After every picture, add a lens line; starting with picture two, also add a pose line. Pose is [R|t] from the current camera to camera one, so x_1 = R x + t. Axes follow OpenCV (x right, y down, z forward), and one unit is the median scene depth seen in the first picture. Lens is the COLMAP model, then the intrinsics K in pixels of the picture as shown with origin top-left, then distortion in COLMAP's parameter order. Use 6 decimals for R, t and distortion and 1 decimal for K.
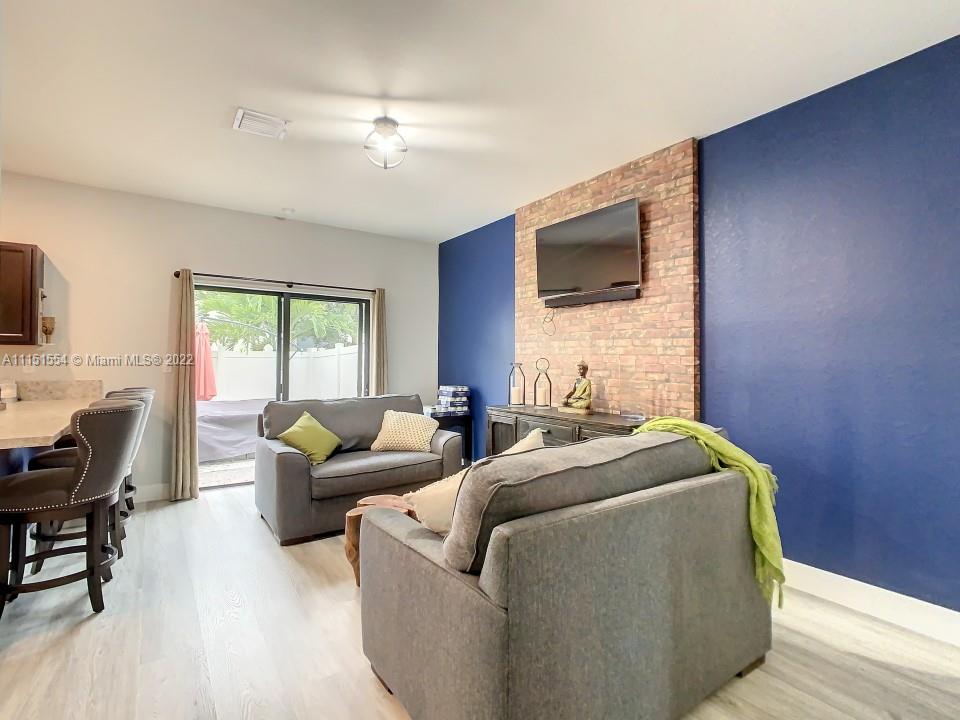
lens RADIAL K [[481.9, 0, 469.5], [0, 481.9, 353.4], [0, 0, 1]] dist [-0.026112, 0.000335]
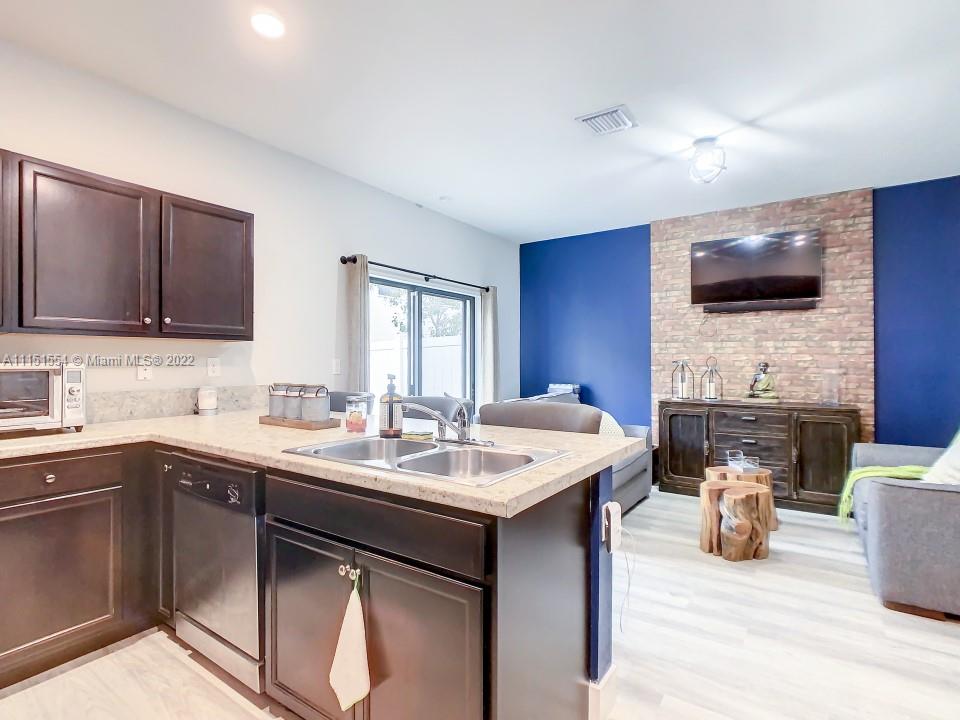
lens RADIAL K [[493.3, 0, 480.0], [0, 493.3, 360.0], [0, 0, 1]] dist [-0.024027, 0.000796]
pose [[0.938039, -0.002675, 0.346518, -0.830190], [-0.001463, 0.999931, 0.011679, 0.004954], [-0.346526, -0.011462, 0.937970, 0.100138]]
